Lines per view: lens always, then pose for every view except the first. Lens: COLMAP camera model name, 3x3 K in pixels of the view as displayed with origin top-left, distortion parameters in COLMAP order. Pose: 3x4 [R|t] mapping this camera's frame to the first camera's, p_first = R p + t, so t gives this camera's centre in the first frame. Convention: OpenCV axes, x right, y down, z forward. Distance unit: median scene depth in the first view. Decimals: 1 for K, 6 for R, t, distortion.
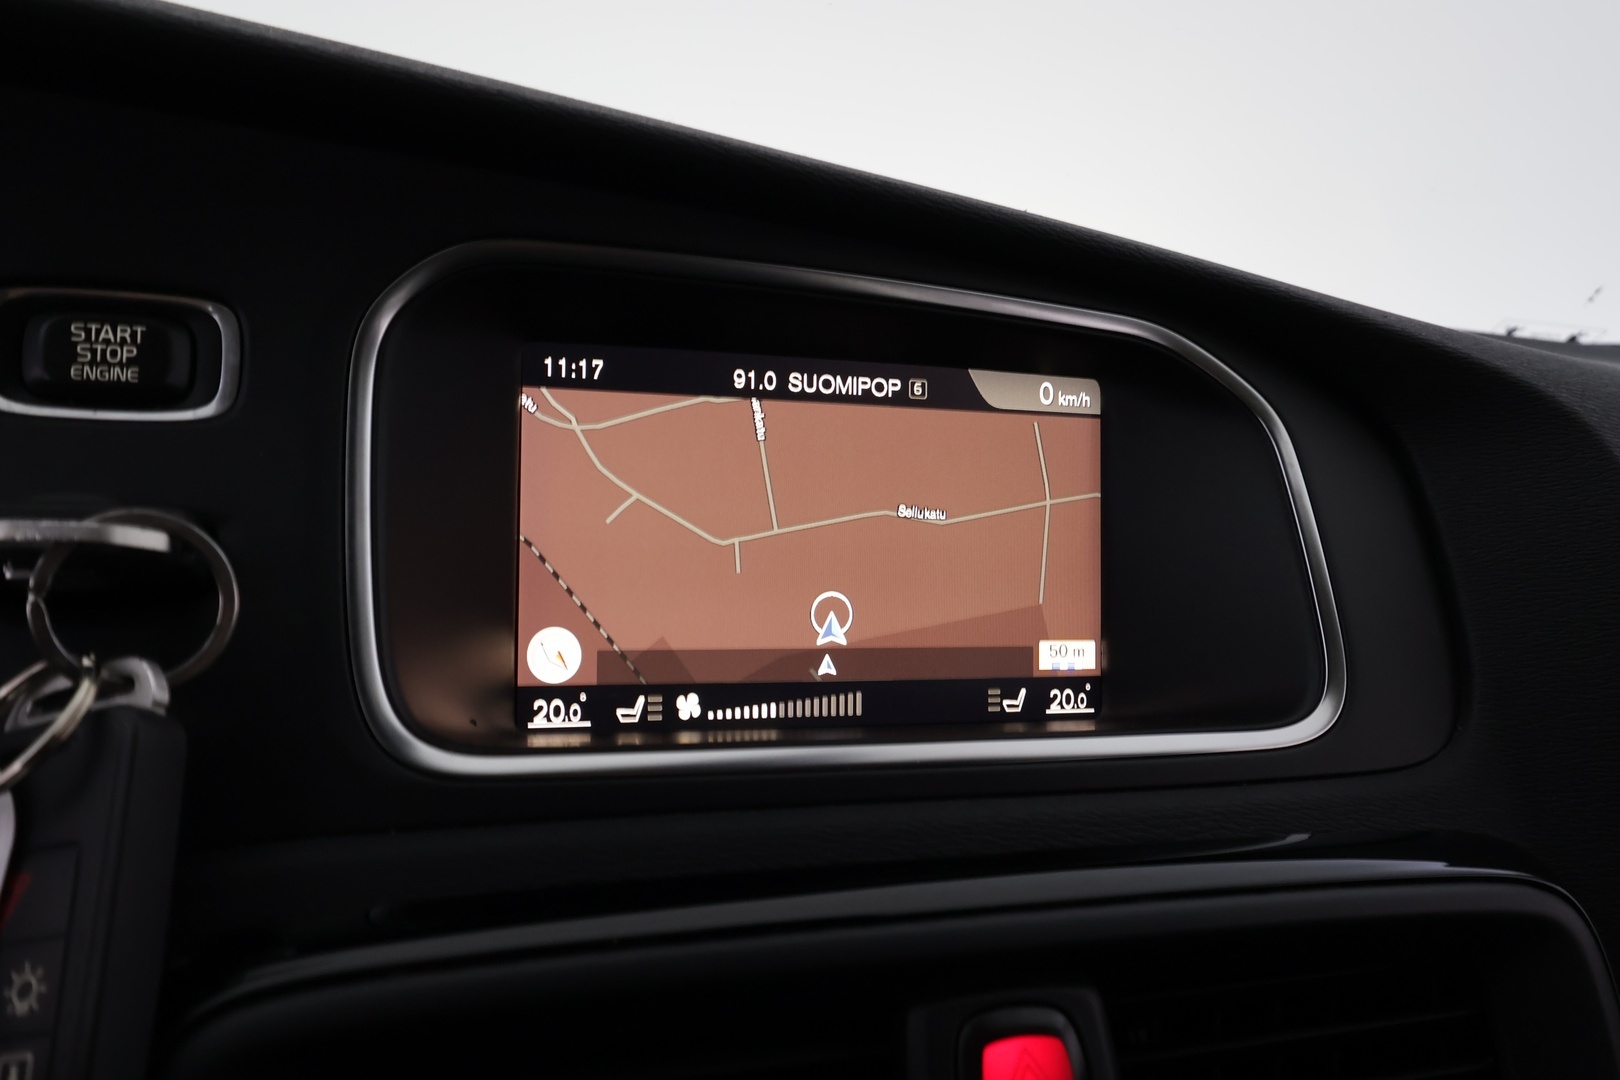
lens RADIAL K [[1270.6, 0, 806.6], [0, 1270.6, 537.8], [0, 0, 1]] dist [-0.002562, -0.008614]
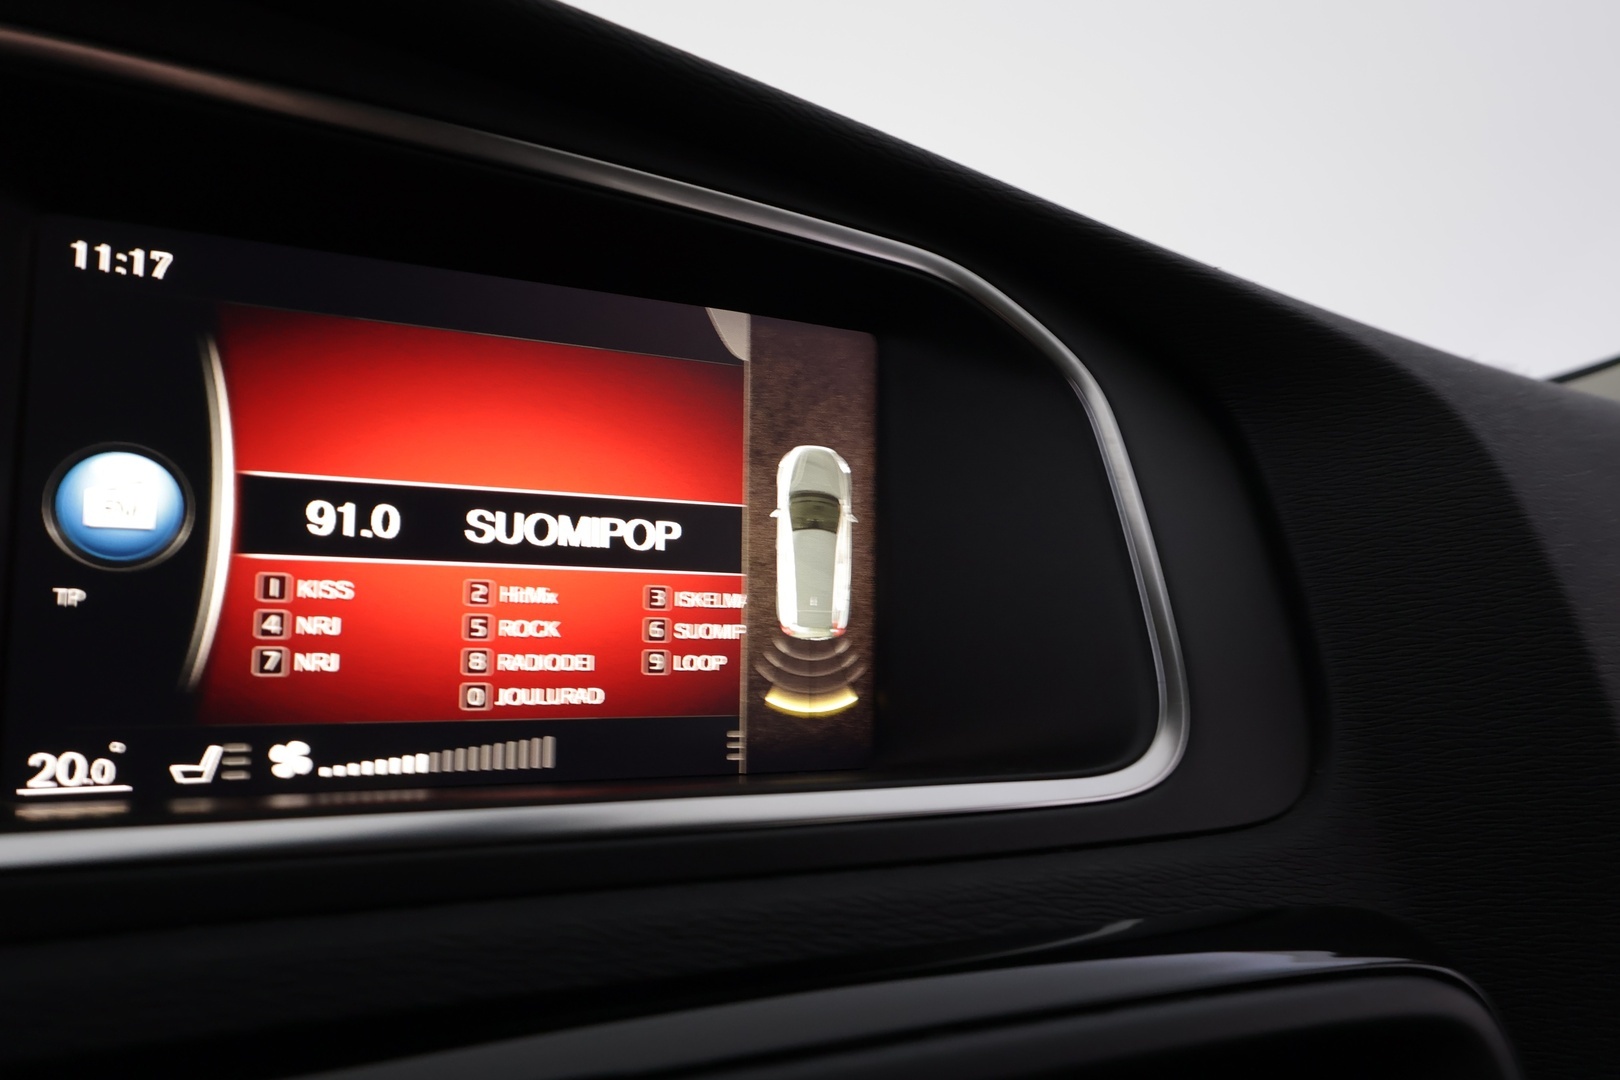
lens RADIAL K [[1270.6, 0, 815.4], [0, 1270.6, 547.7], [0, 0, 1]] dist [-0.002562, -0.008614]
pose [[0.983427, 0.014552, 0.180721, 0.065276], [-0.007313, 0.999146, -0.040656, 0.048148], [-0.181158, 0.038660, 0.982694, 0.290757]]
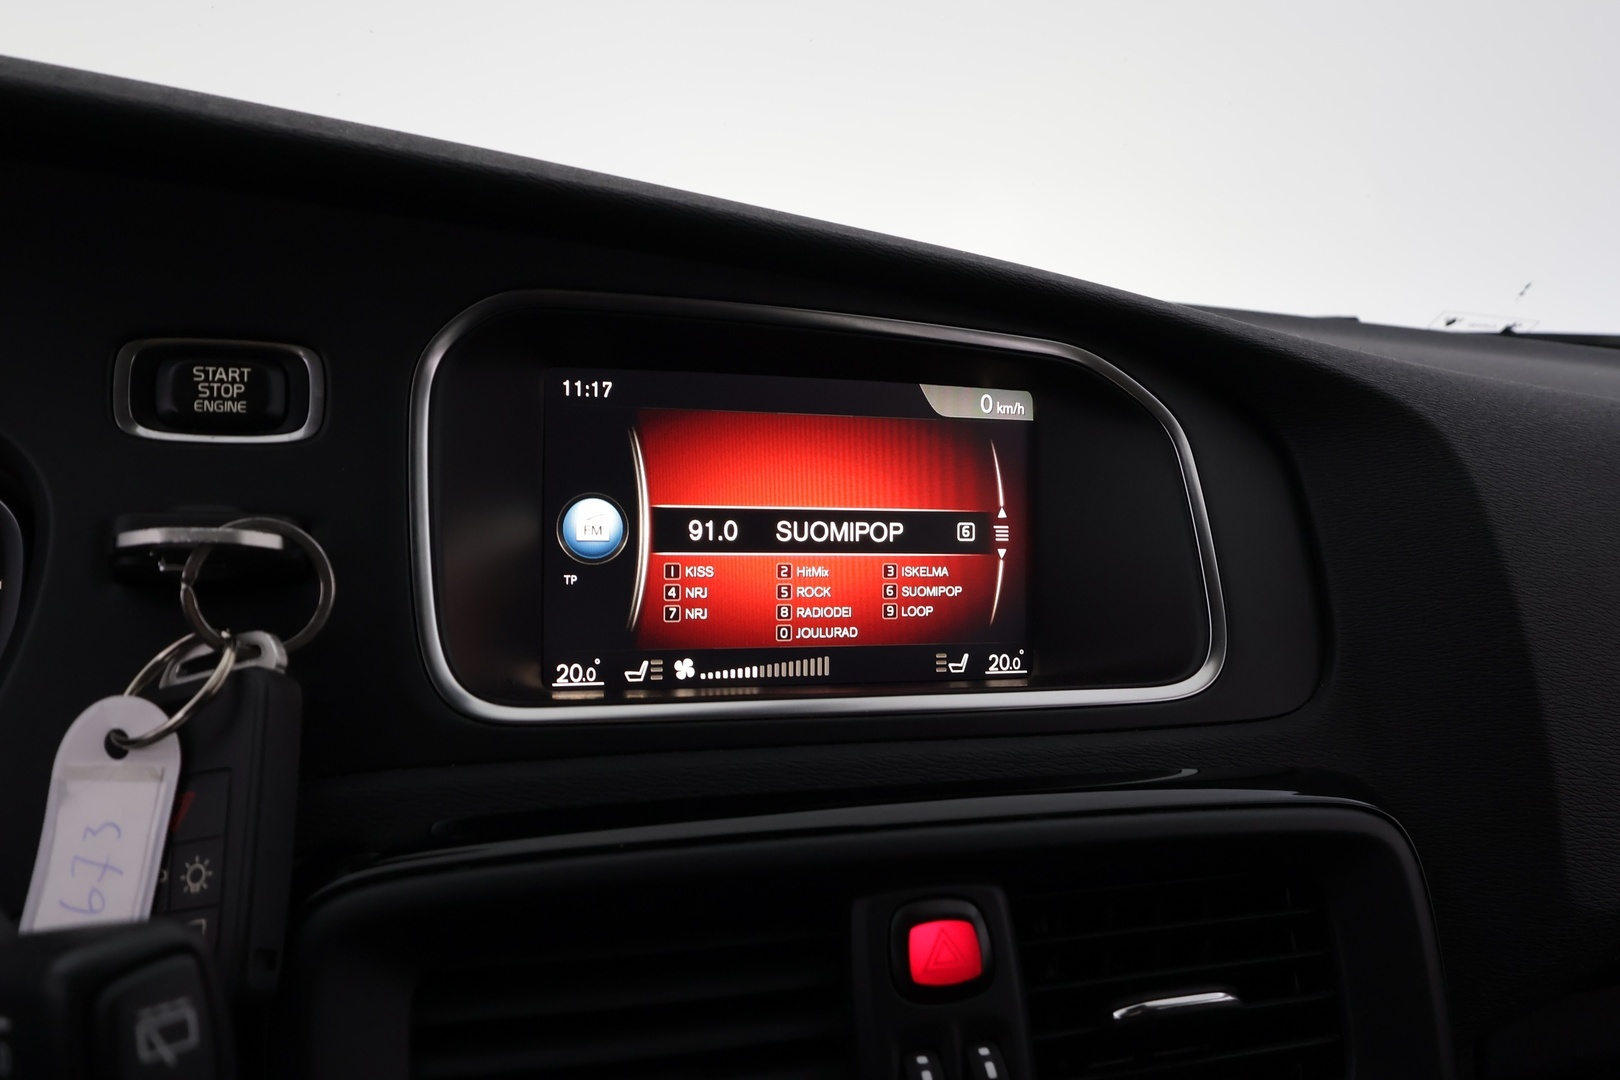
lens RADIAL K [[1270.6, 0, 801.2], [0, 1270.6, 539.6], [0, 0, 1]] dist [-0.002562, -0.008614]
pose [[0.999979, -0.002826, -0.005747, 0.027401], [0.002987, 0.999599, 0.028162, -0.025481], [0.005665, -0.028179, 0.999587, -0.220674]]
